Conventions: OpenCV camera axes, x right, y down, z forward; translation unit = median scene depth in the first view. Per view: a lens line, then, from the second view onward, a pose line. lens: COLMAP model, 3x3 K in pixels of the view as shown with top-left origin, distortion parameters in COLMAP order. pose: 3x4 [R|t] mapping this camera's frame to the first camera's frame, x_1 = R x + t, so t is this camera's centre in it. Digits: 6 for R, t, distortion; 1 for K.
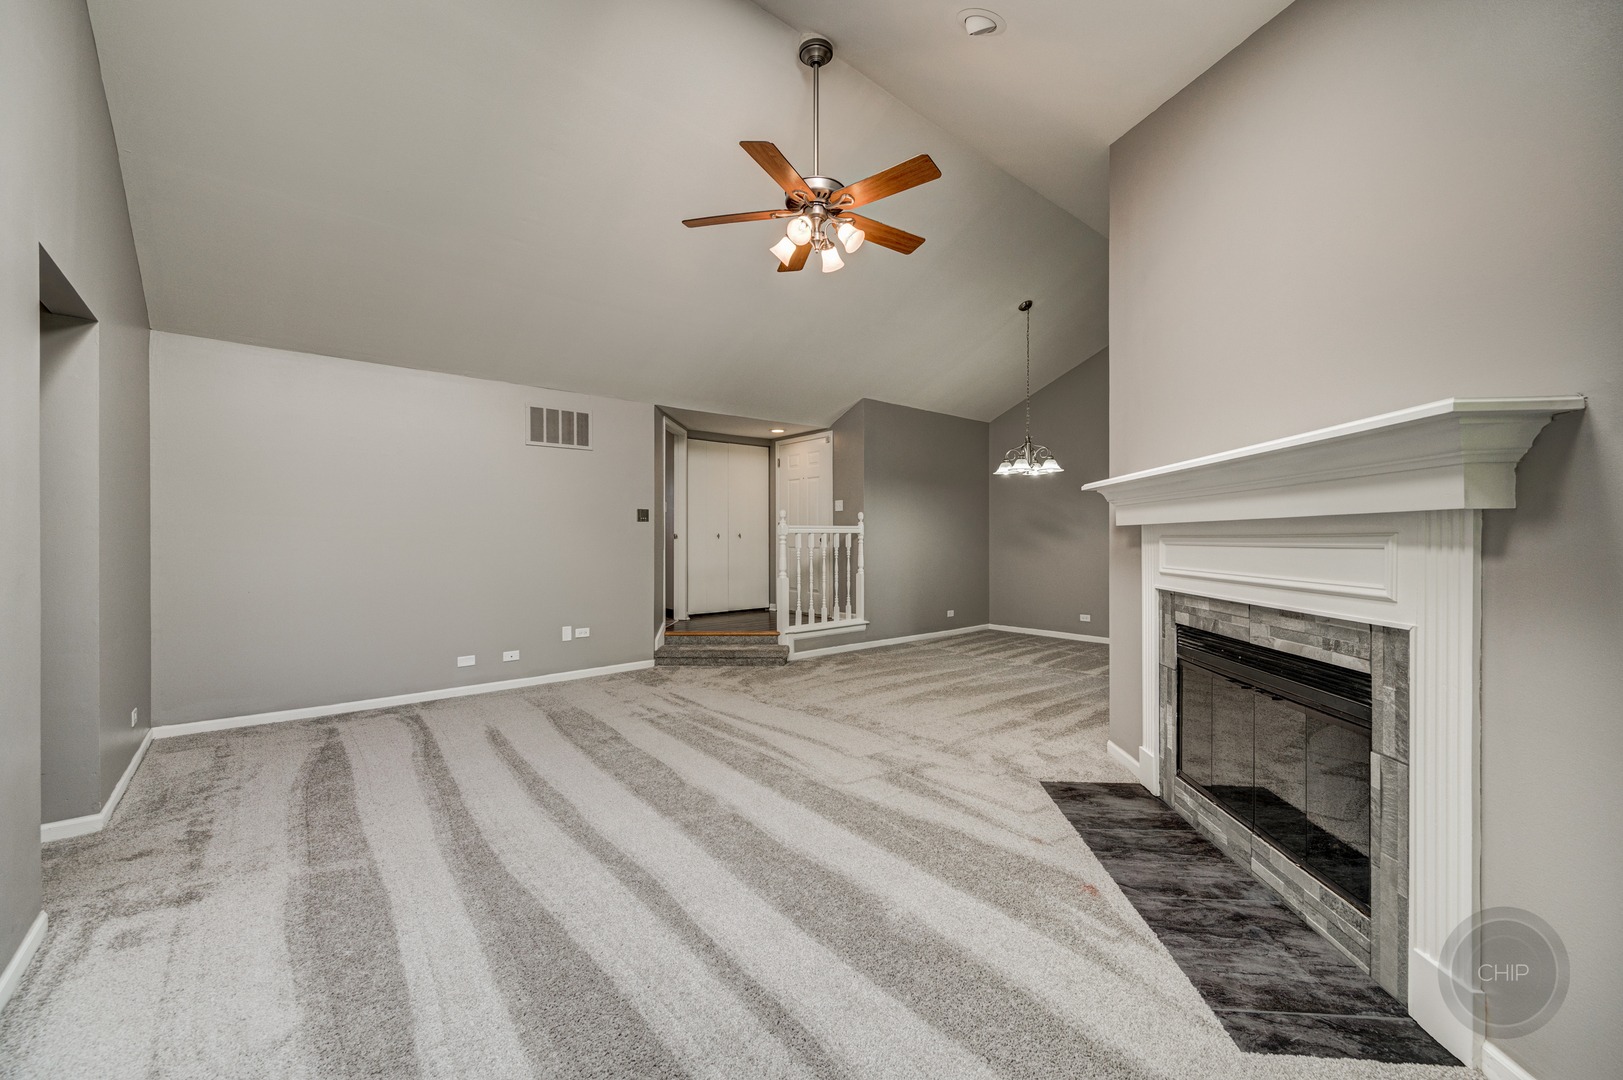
lens RADIAL K [[642.4, 0, 817.3], [0, 642.4, 542.6], [0, 0, 1]] dist [0.001053, -0.000178]
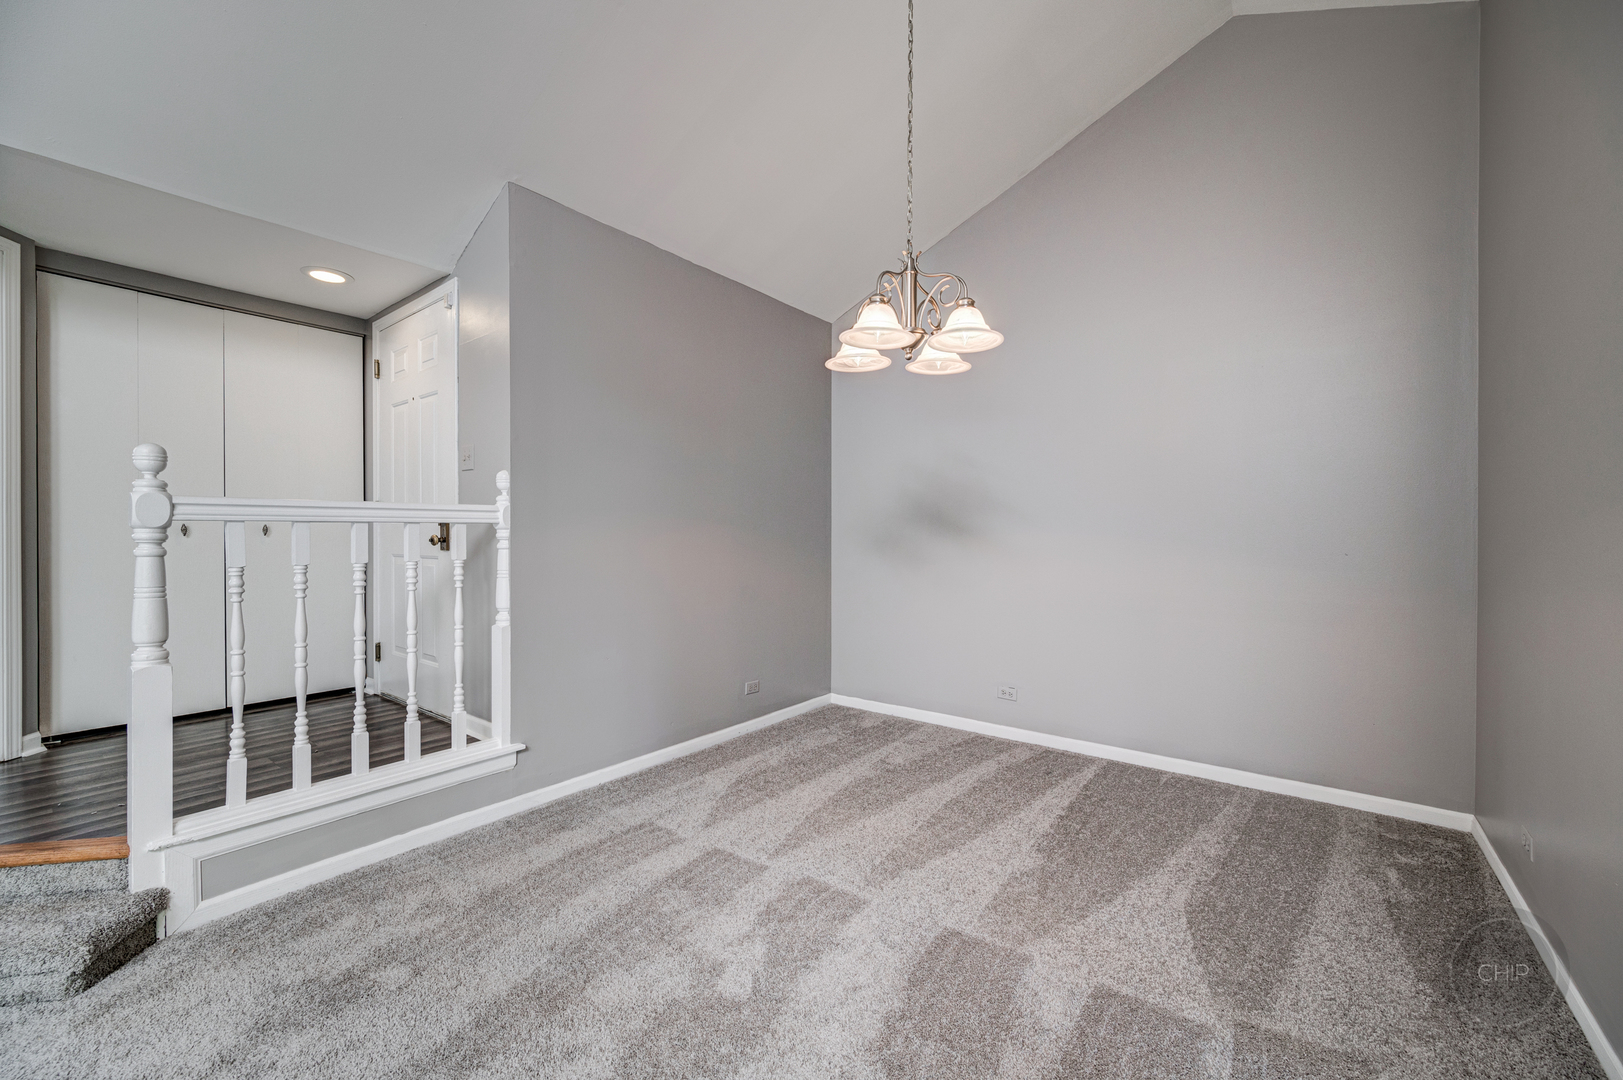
lens RADIAL K [[642.4, 0, 815.9], [0, 642.4, 536.1], [0, 0, 1]] dist [0.001053, -0.000178]
pose [[0.979629, 0.002246, 0.200801, 0.206363], [-0.001941, 0.999997, -0.001720, -0.007809], [-0.200804, 0.001295, 0.979630, 0.664851]]
